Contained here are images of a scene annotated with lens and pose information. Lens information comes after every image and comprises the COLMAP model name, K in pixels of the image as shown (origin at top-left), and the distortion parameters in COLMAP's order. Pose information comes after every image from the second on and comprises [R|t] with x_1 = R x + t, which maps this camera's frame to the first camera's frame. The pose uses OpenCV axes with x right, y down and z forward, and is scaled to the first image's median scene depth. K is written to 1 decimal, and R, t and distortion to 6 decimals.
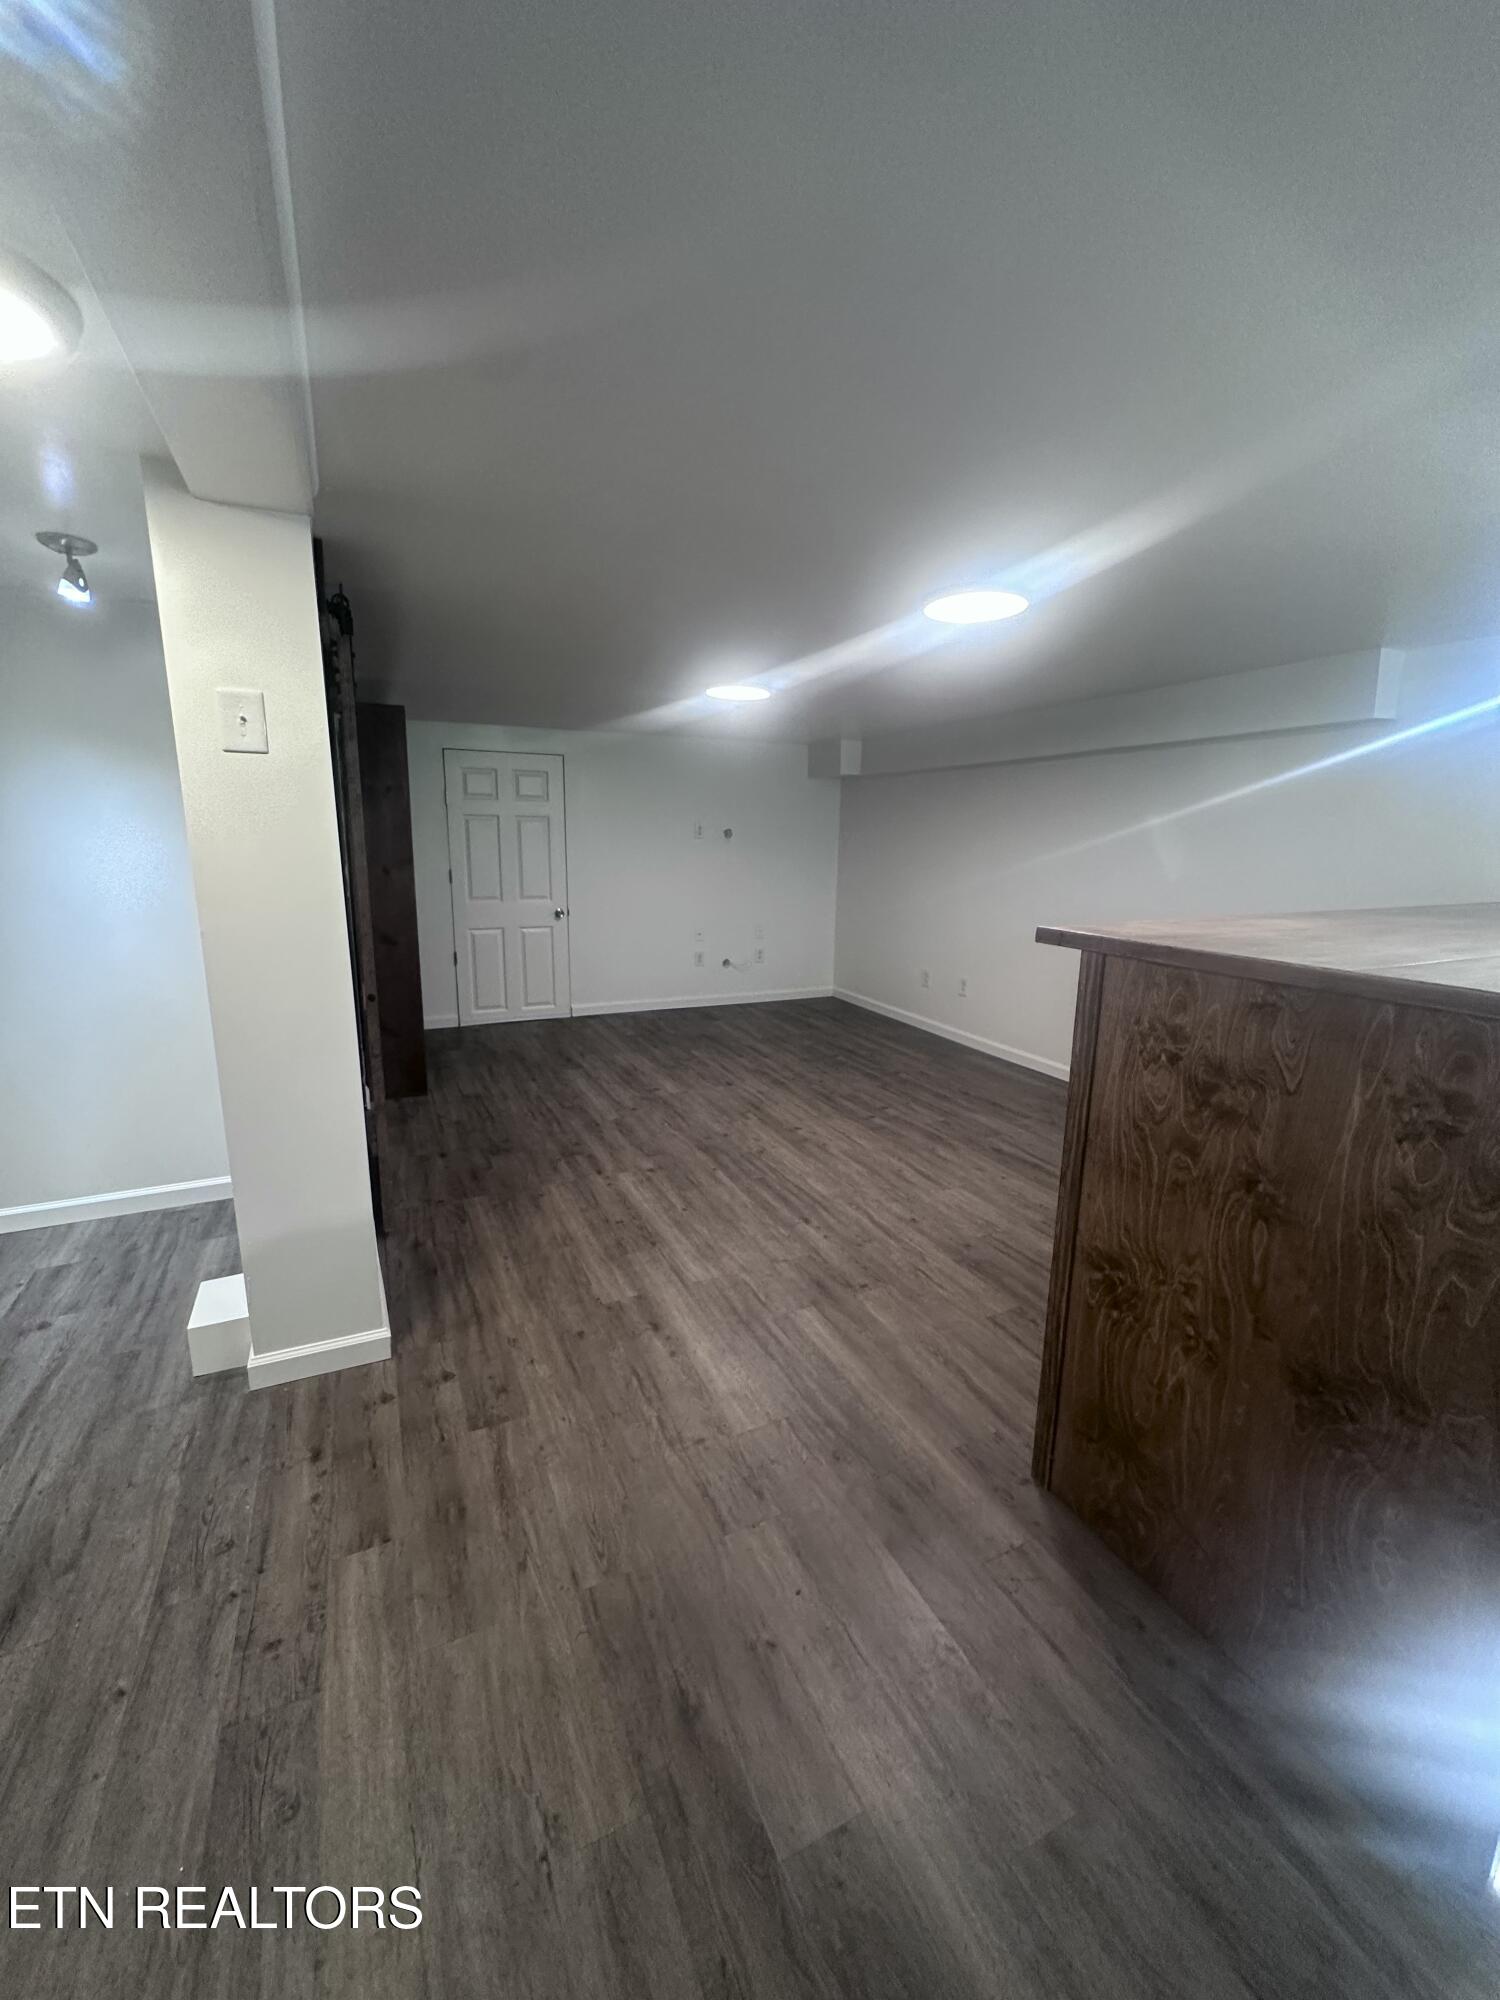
lens RADIAL K [[798.5, 0, 755.6], [0, 798.5, 1002.2], [0, 0, 1]] dist [-0.005007, 0.001164]
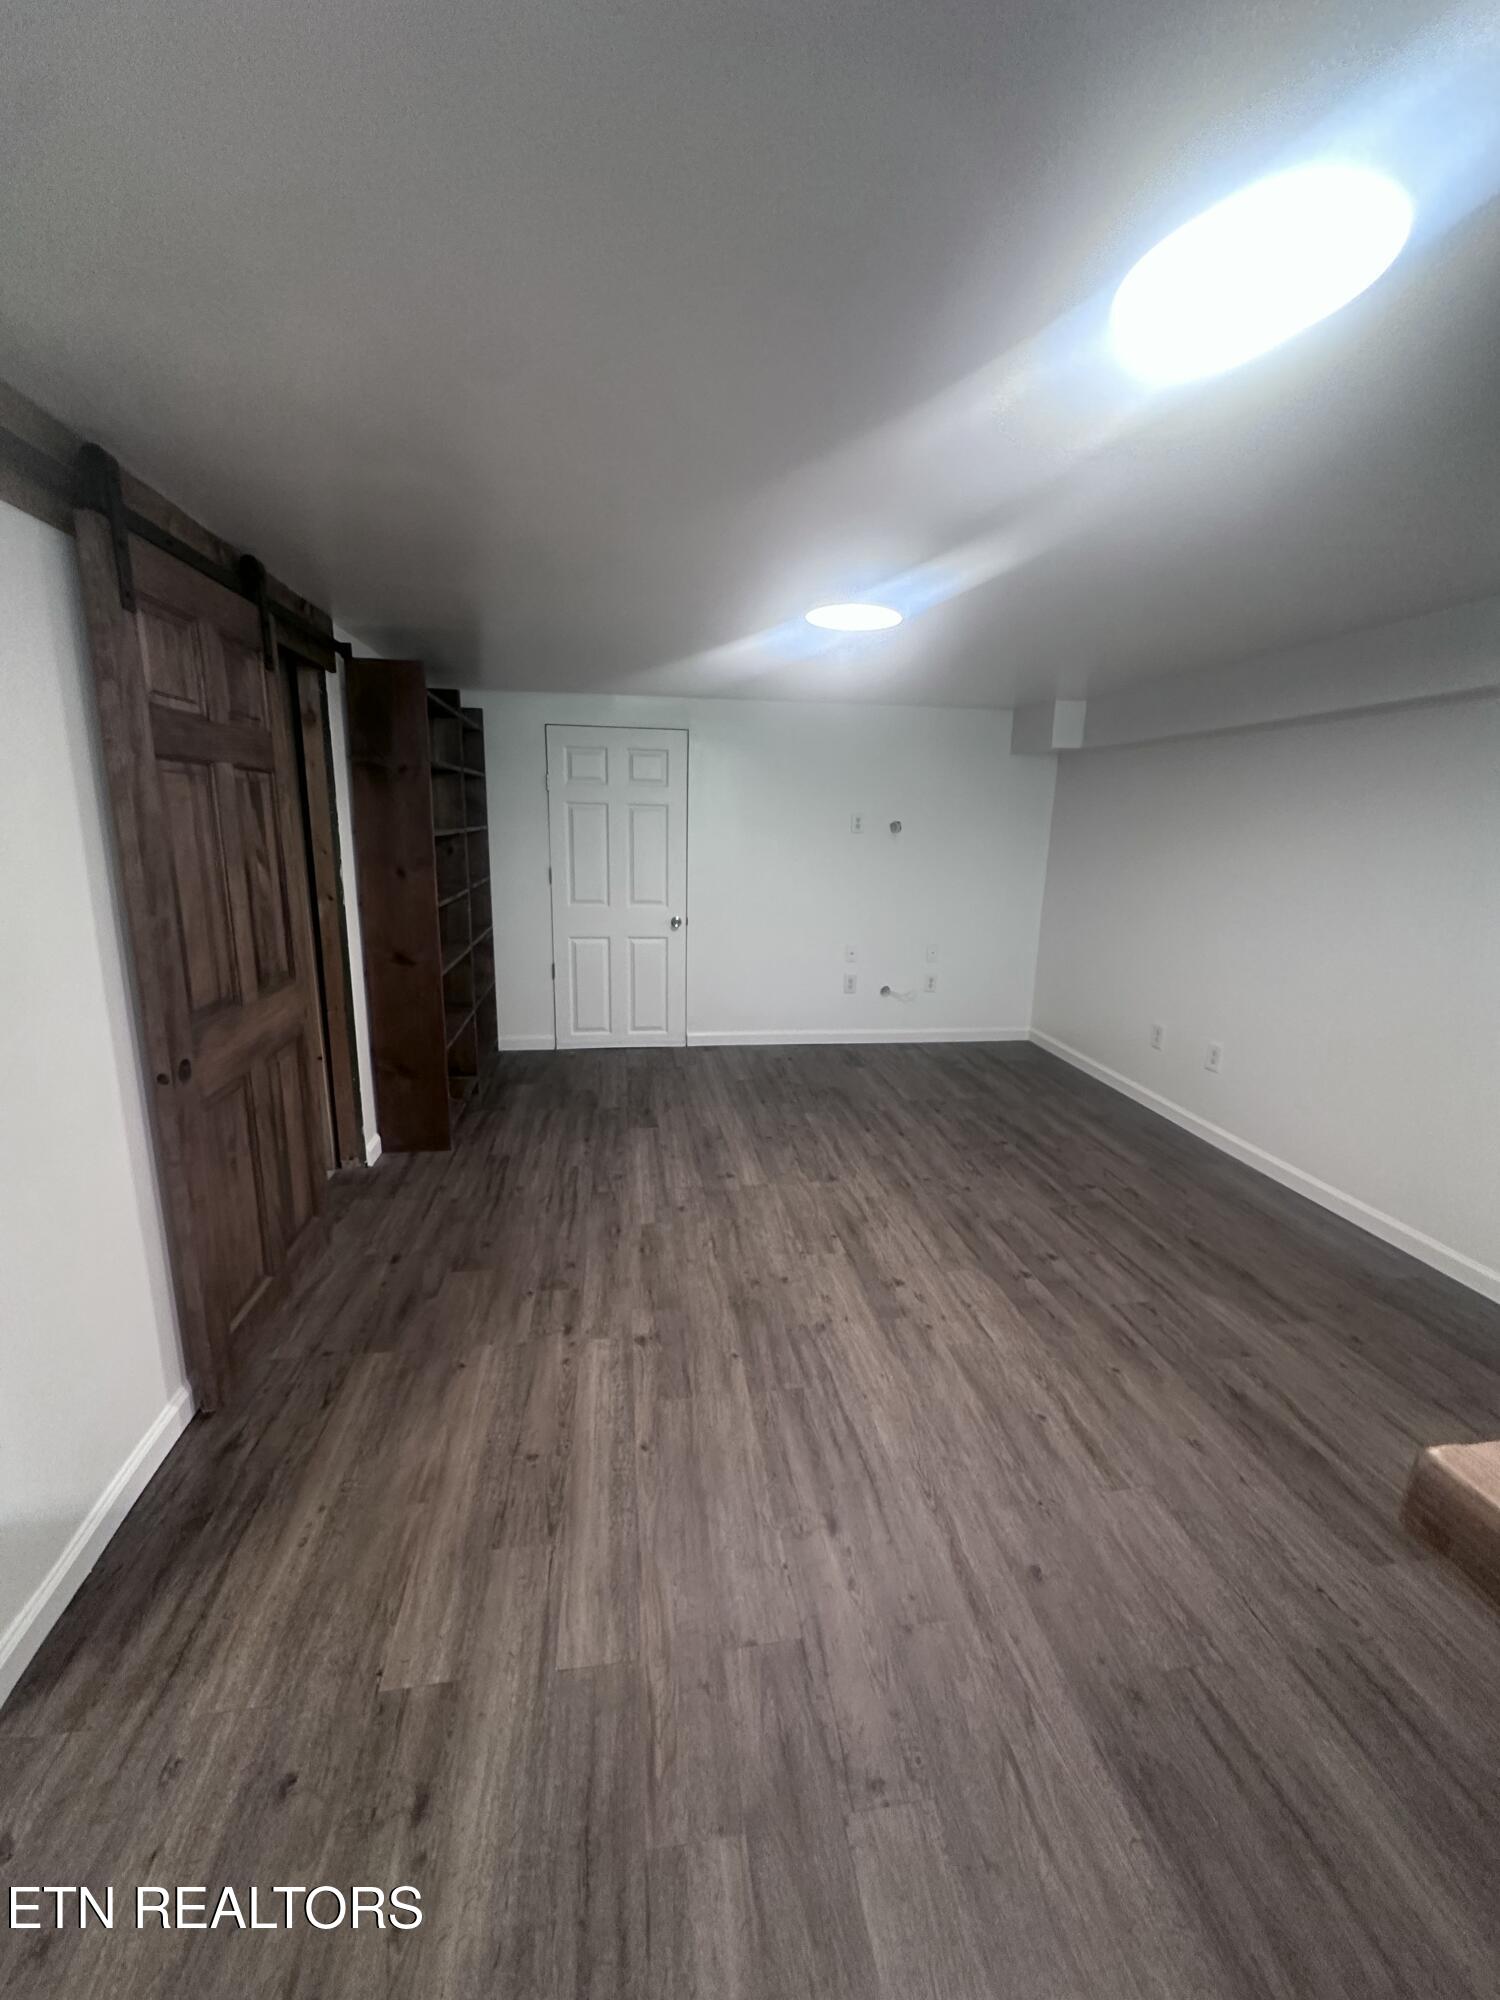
lens RADIAL K [[798.5, 0, 756.3], [0, 798.5, 1004.1], [0, 0, 1]] dist [-0.005007, 0.001164]
pose [[0.956284, 0.072071, -0.283418, 0.129747], [-0.068306, 0.997396, 0.023156, -0.090437], [0.284349, -0.002785, 0.958717, 0.403146]]
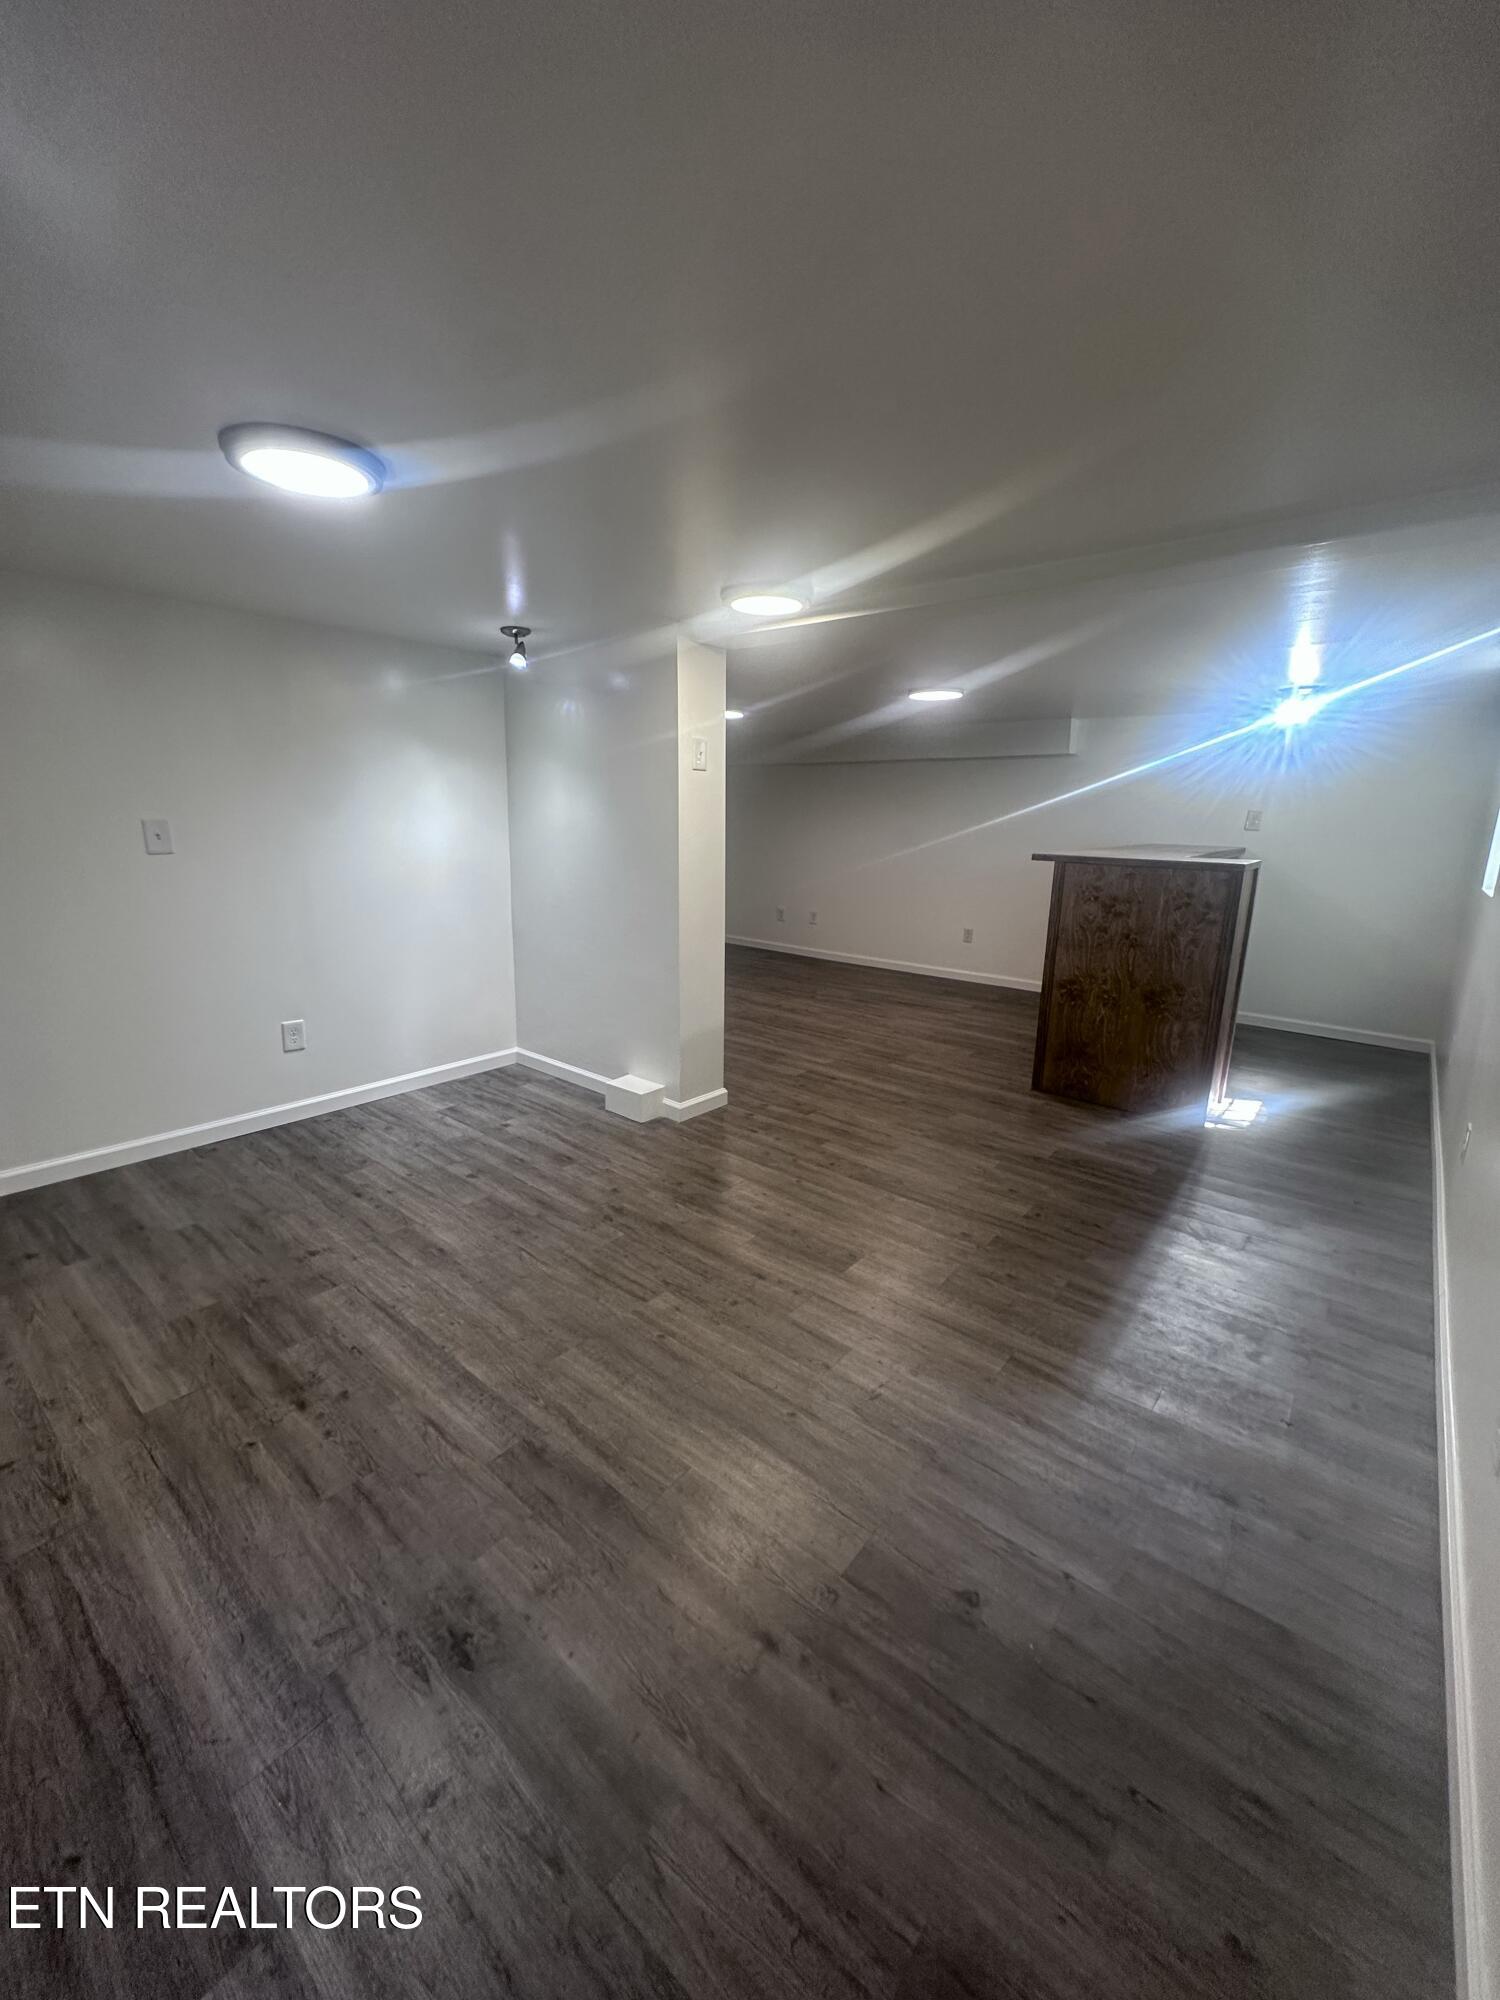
lens RADIAL K [[798.5, 0, 754.3], [0, 798.5, 1000.7], [0, 0, 1]] dist [-0.005007, 0.001164]
pose [[0.906874, -0.092532, 0.411116, -0.730616], [0.078955, 0.995627, 0.049926, 0.082183], [-0.413938, -0.012817, 0.910215, -0.436711]]
